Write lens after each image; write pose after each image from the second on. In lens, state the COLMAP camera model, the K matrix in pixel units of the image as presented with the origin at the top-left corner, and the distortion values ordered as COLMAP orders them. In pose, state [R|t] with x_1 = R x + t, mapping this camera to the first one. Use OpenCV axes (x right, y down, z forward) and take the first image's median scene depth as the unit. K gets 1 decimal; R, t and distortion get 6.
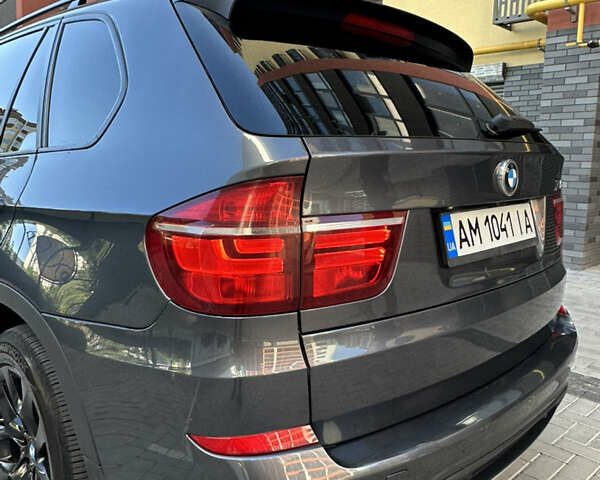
lens RADIAL K [[578.5, 0, 300.0], [0, 578.5, 240.0], [0, 0, 1]] dist [0.095246, 0.000313]
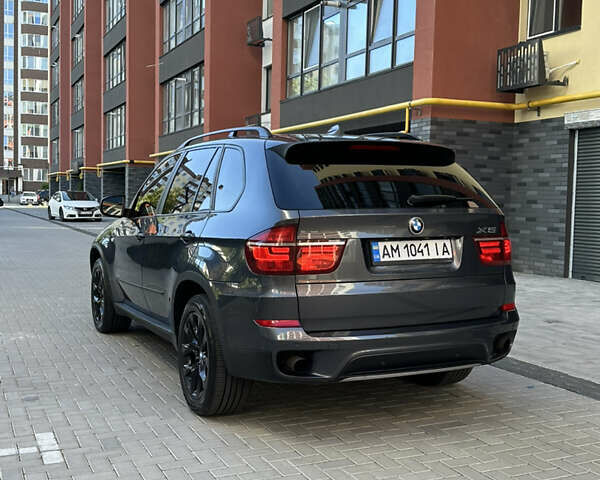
lens RADIAL K [[817.5, 0, 299.2], [0, 817.5, 266.9], [0, 0, 1]] dist [0.169453, 0.058862]
pose [[0.949962, 0.026264, -0.311261, 0.934728], [-0.041895, 0.998169, -0.043636, 0.195278], [0.309545, 0.054493, 0.949322, -2.005243]]
